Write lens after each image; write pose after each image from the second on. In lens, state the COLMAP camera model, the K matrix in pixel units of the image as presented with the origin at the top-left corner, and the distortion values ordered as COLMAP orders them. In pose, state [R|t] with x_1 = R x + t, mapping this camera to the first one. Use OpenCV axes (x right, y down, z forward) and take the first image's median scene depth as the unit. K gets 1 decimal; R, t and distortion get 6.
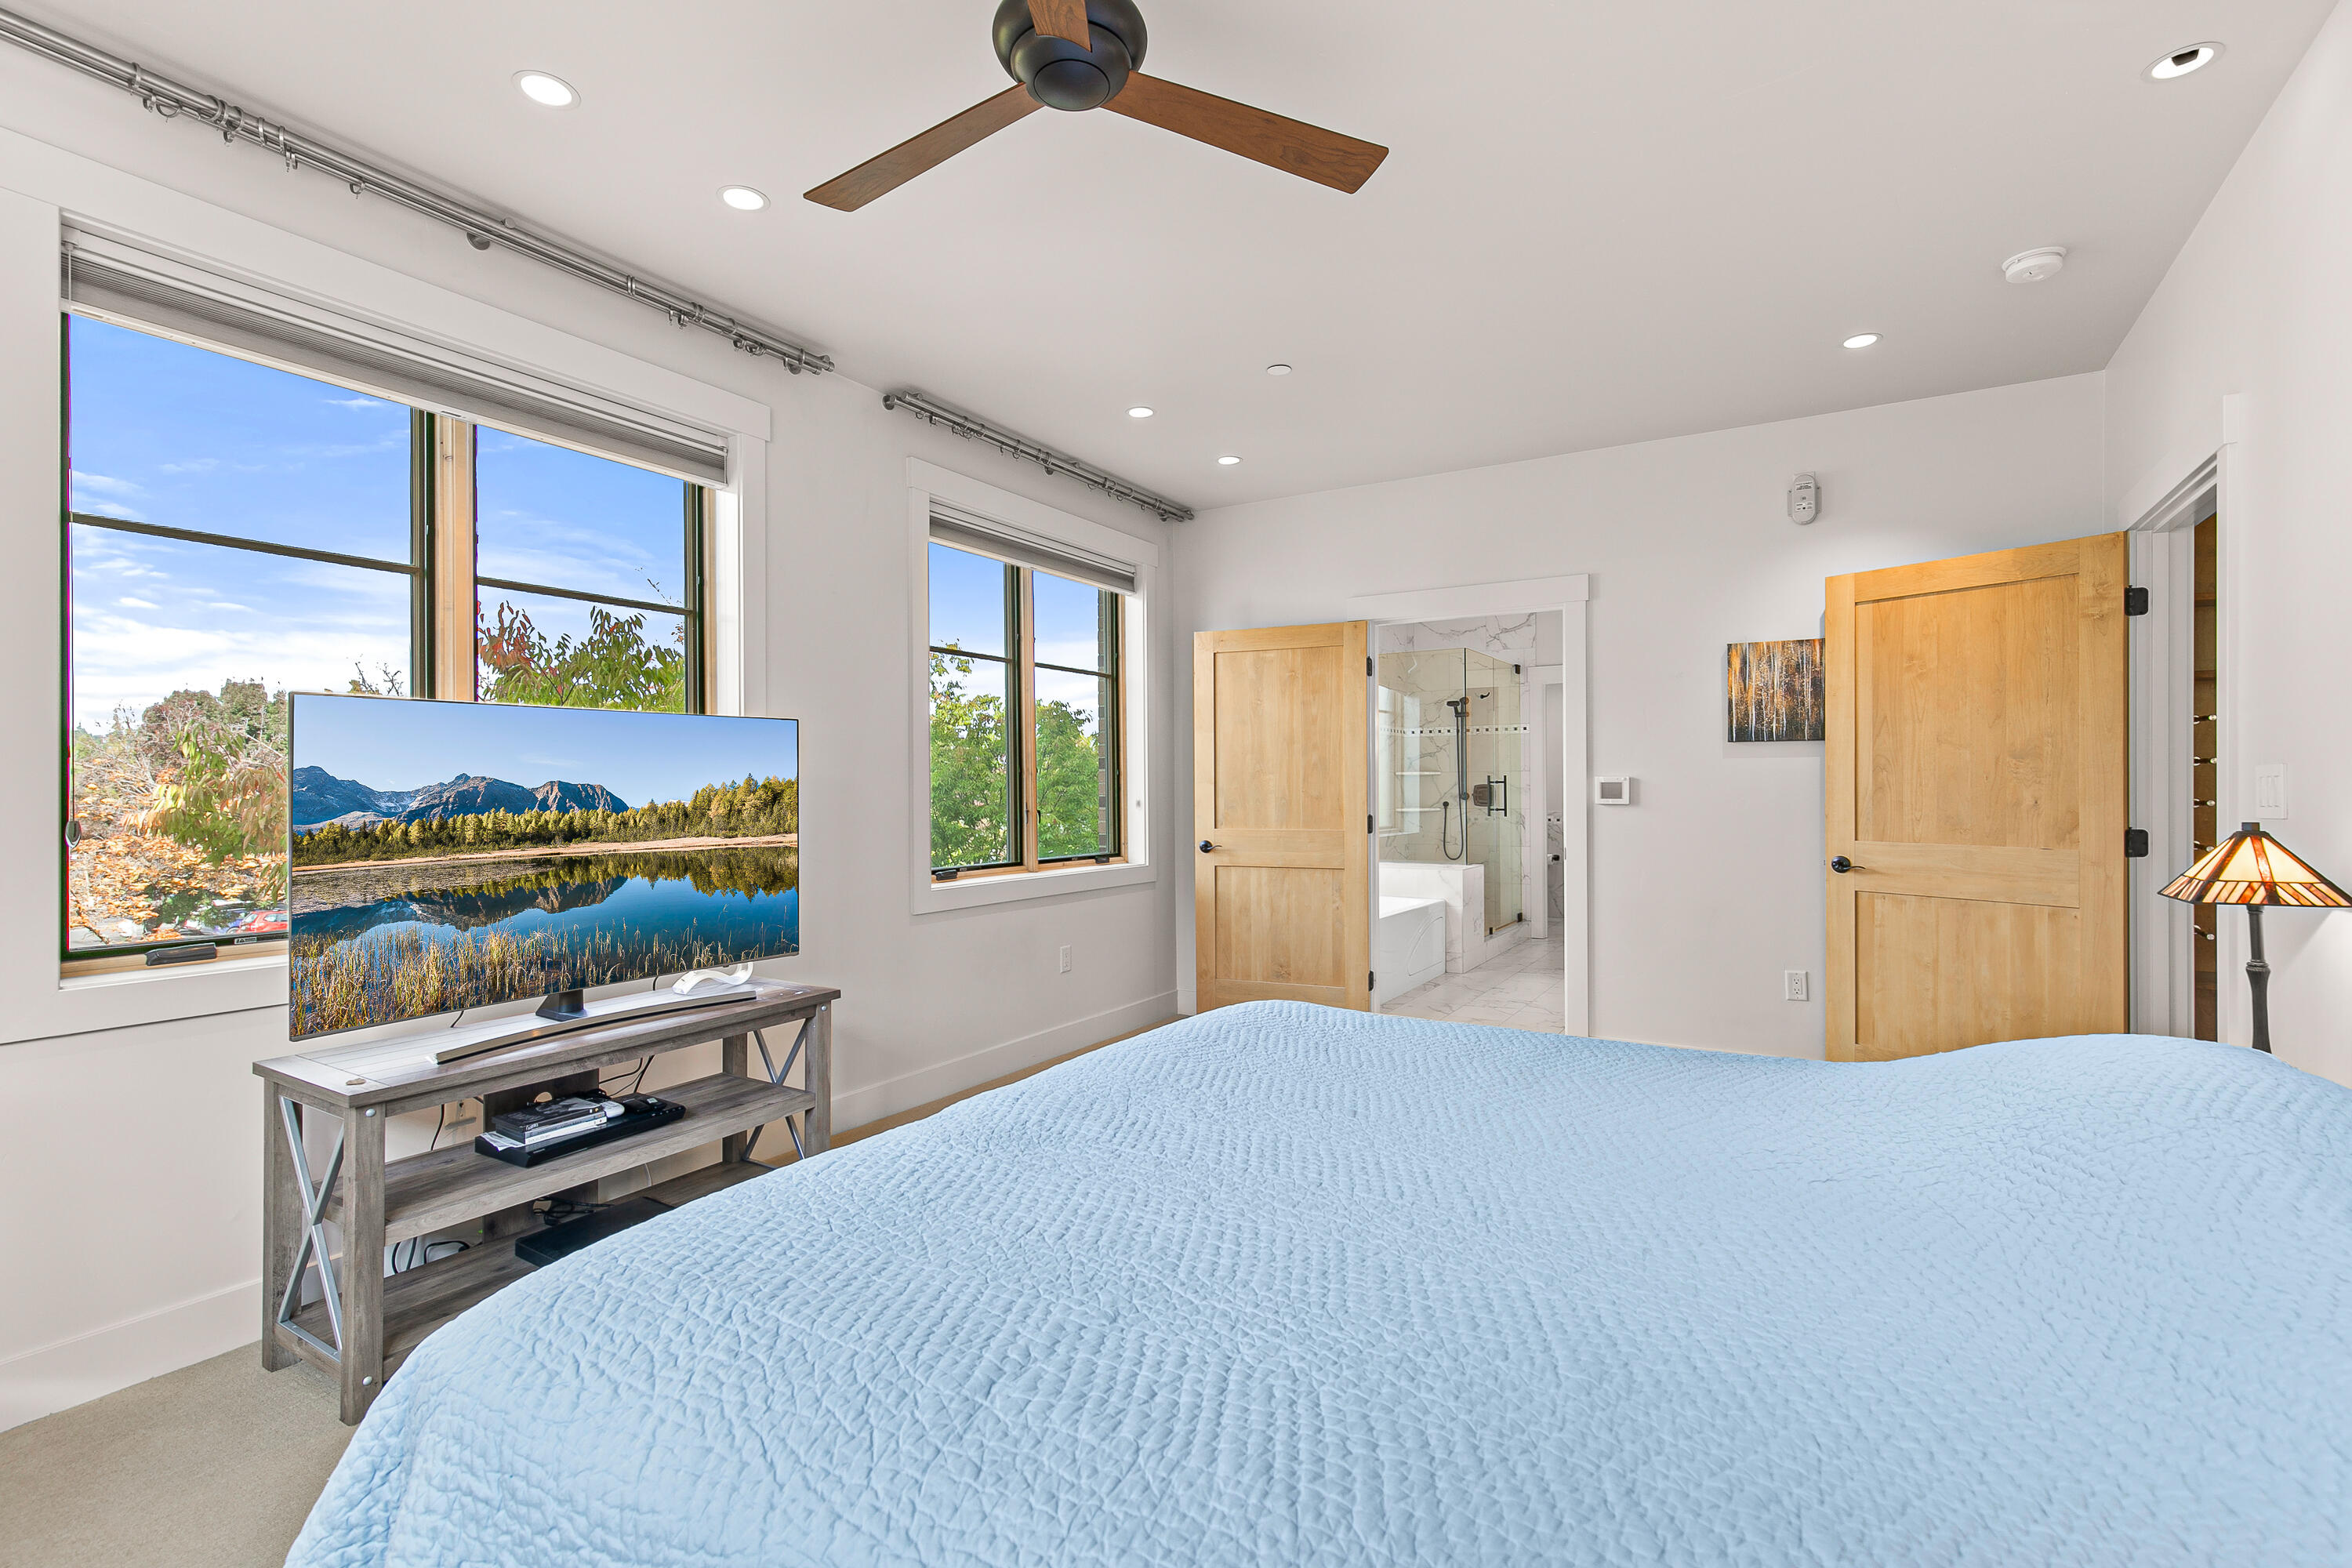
lens RADIAL K [[1076.8, 0, 1174.0], [0, 1076.8, 780.9], [0, 0, 1]] dist [0.010281, -0.001728]
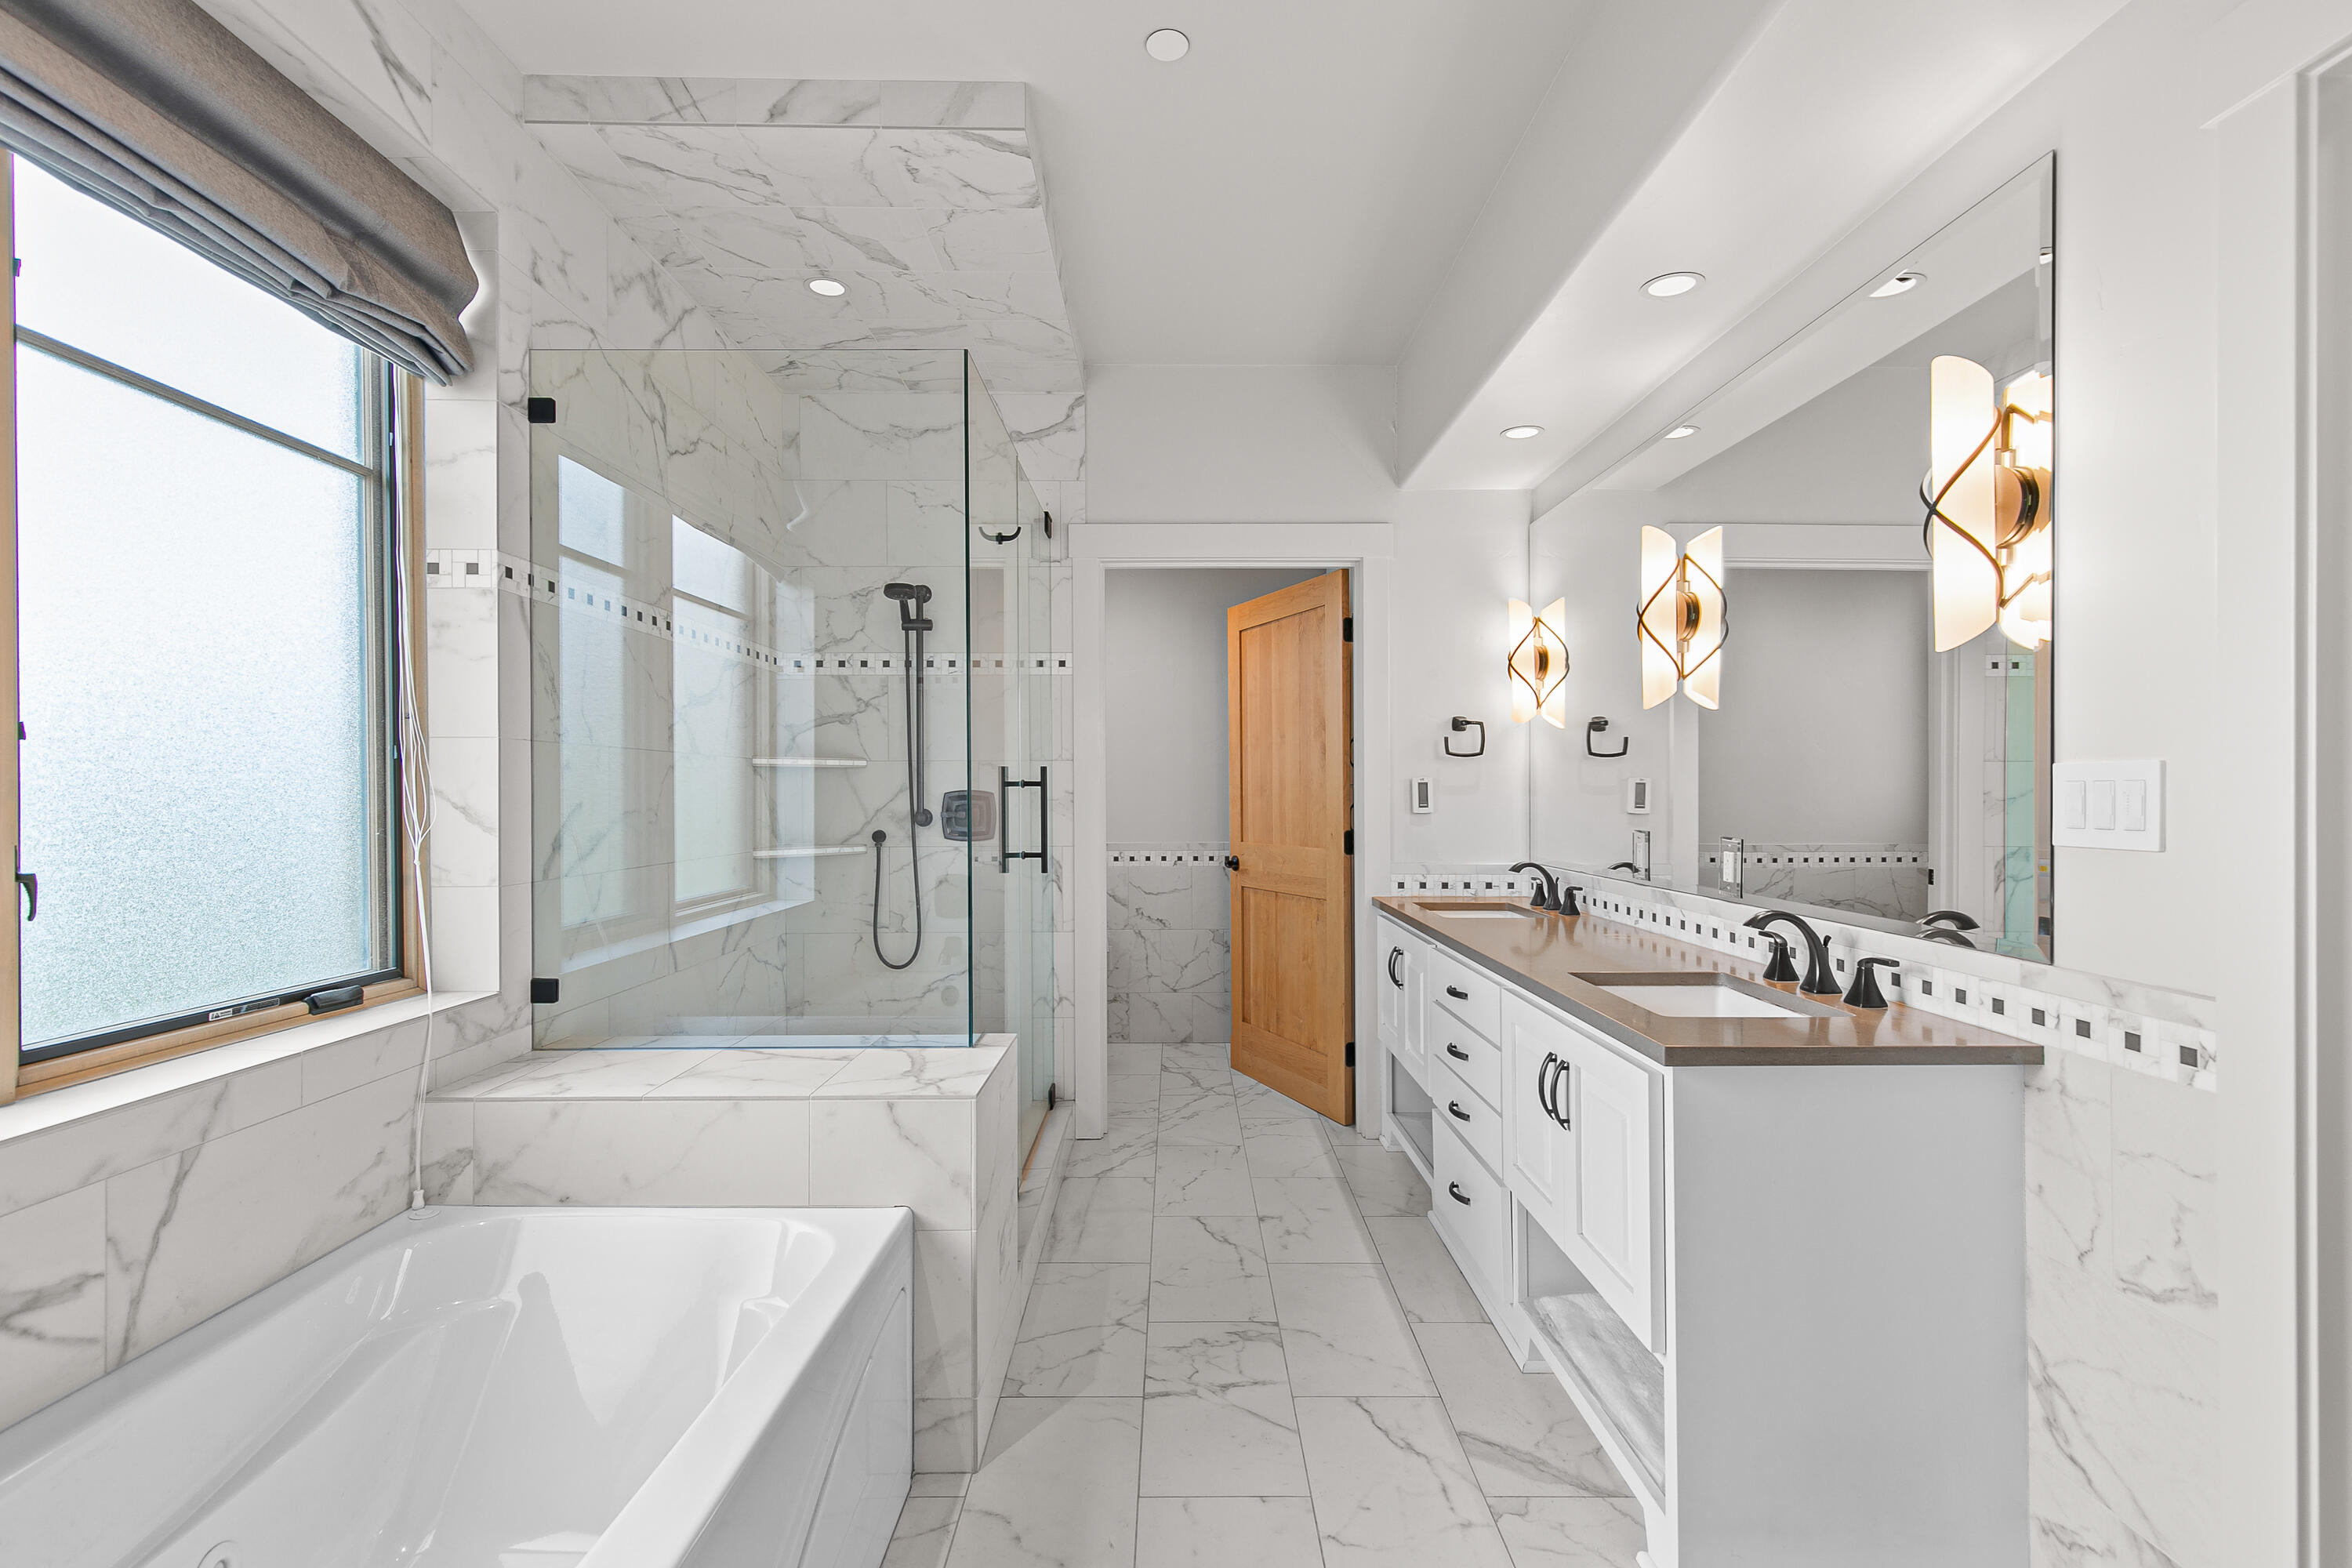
lens RADIAL K [[1076.8, 0, 1178.1], [0, 1076.8, 786.1], [0, 0, 1]] dist [0.010281, -0.001728]
pose [[0.852109, 0.001132, 0.523363, 0.131575], [-0.000742, 0.999999, -0.000955, 0.002063], [-0.523364, 0.000426, 0.852109, 0.580291]]
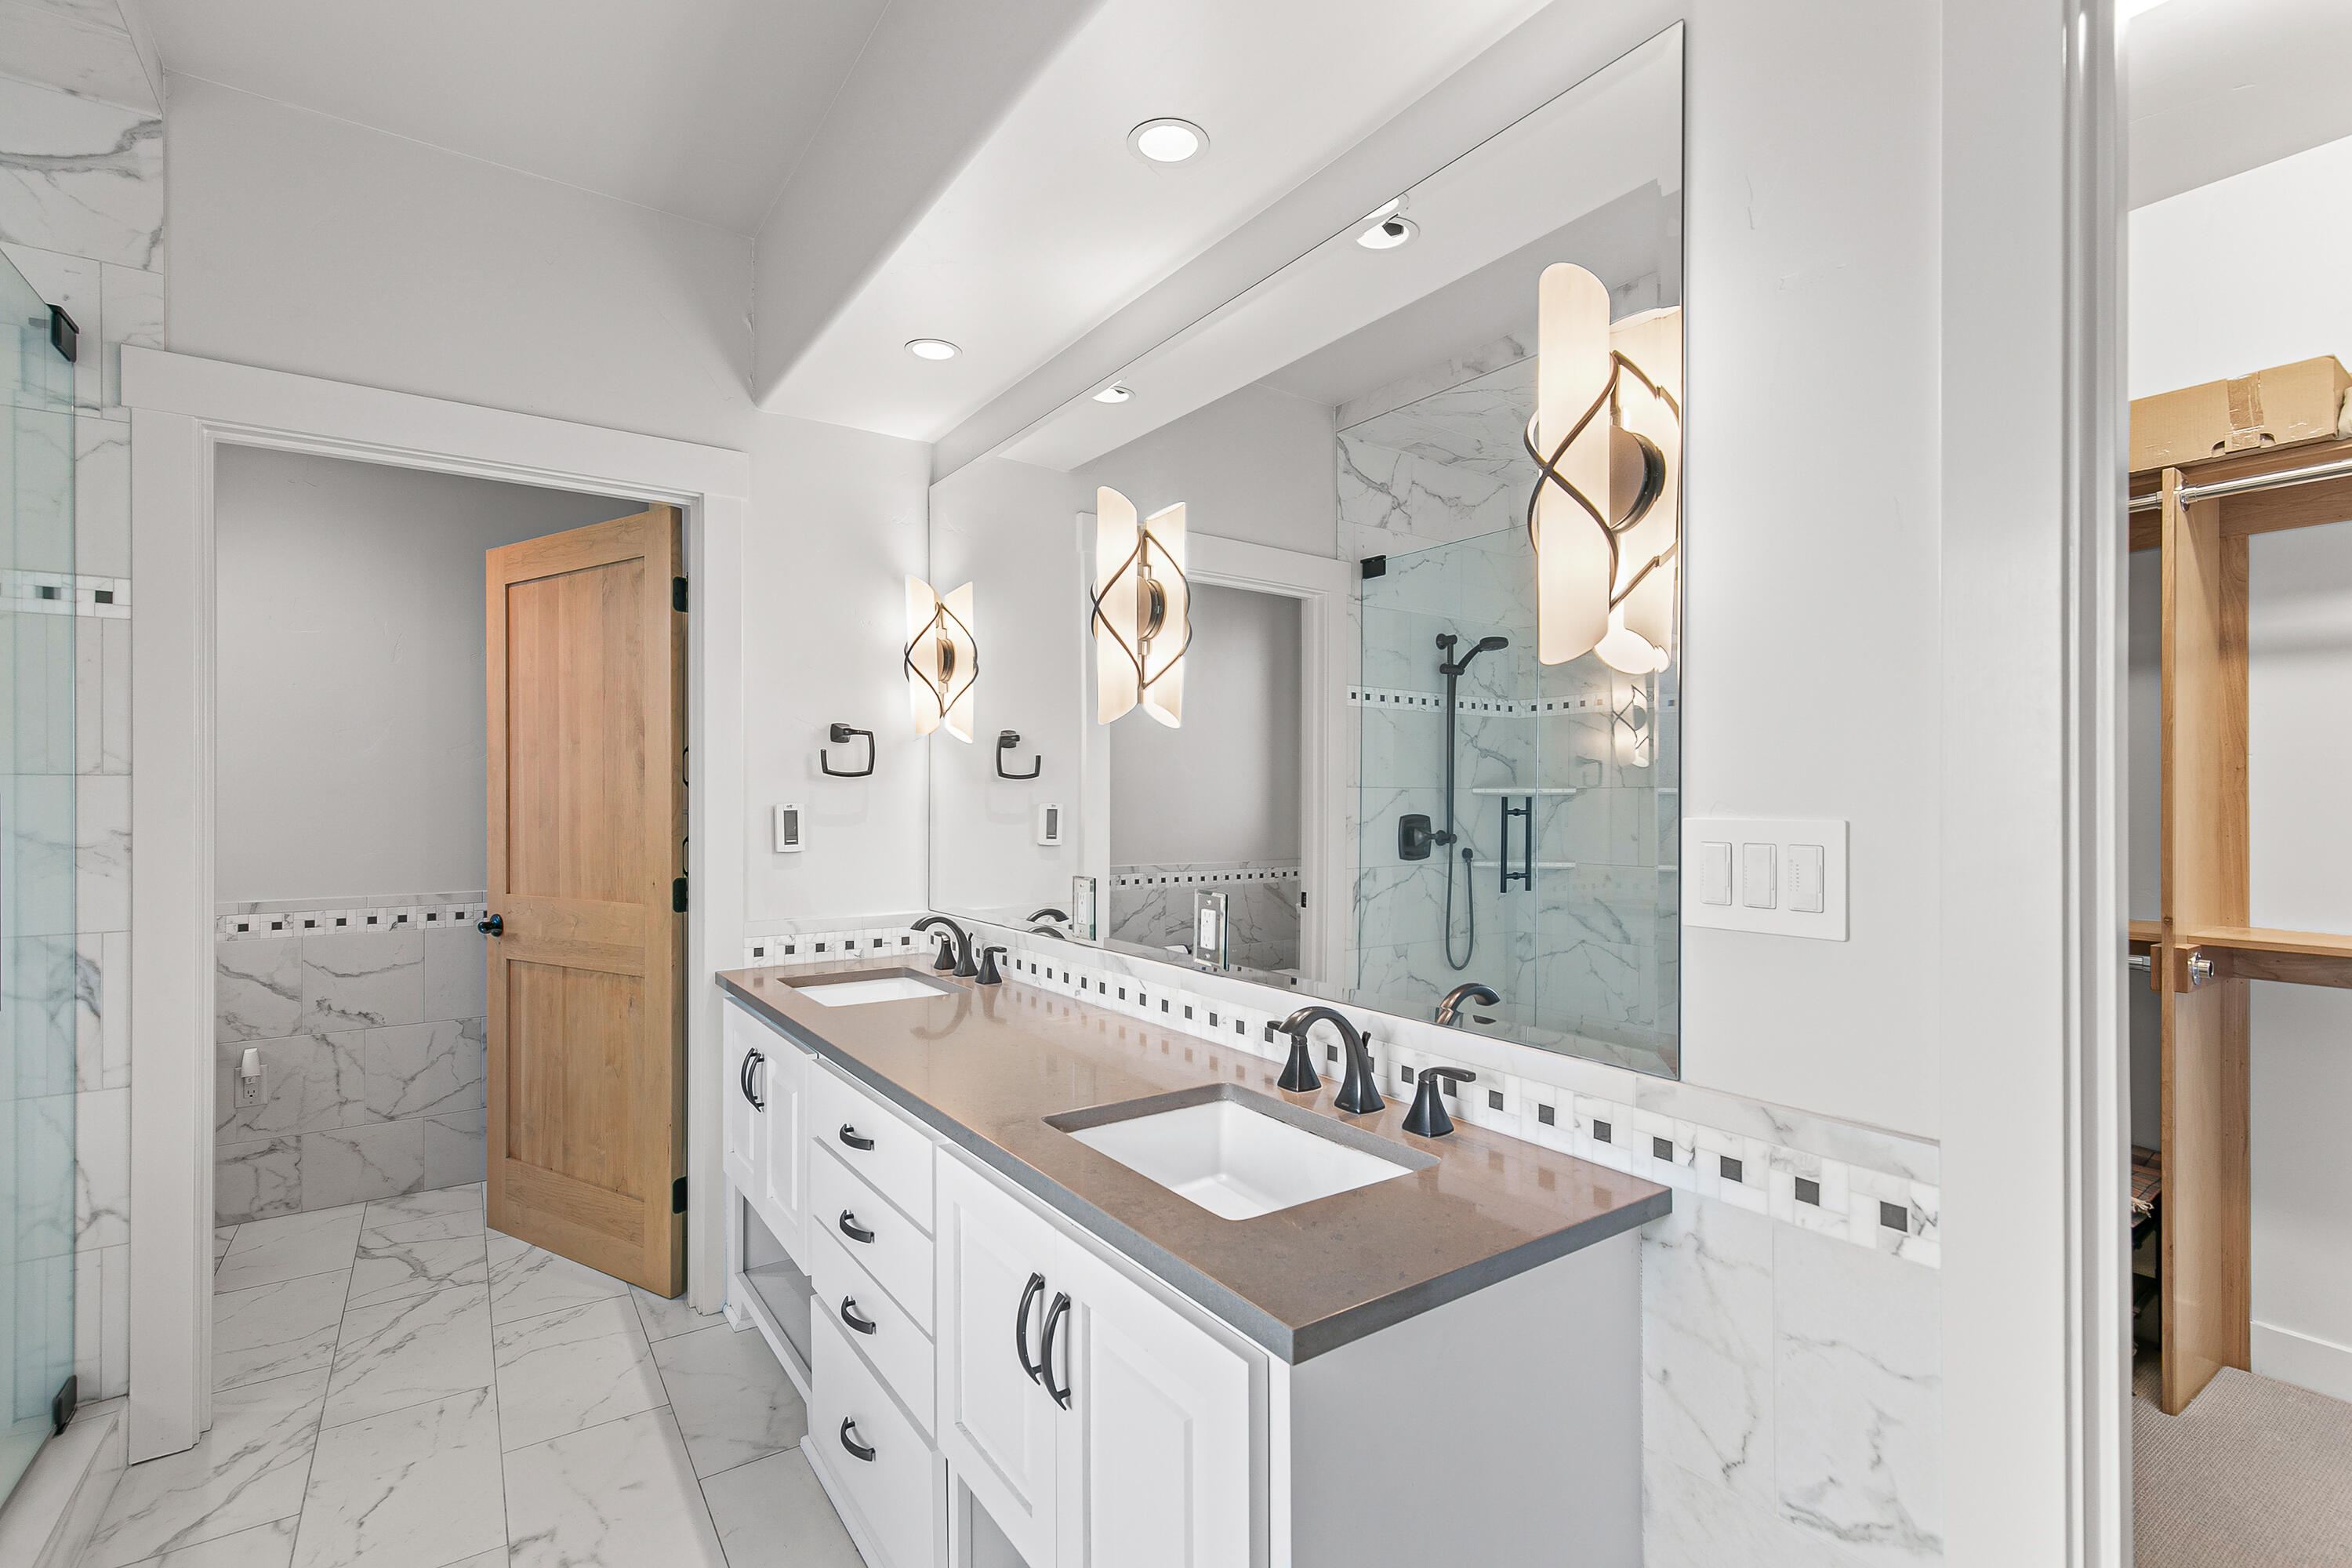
lens RADIAL K [[1076.8, 0, 1189.6], [0, 1076.8, 791.1], [0, 0, 1]] dist [0.010281, -0.001728]
pose [[0.409346, 0.005826, 0.912361, 0.197619], [-0.003066, 0.999983, -0.005010, -0.004462], [-0.912374, -0.000747, 0.409357, 0.657643]]
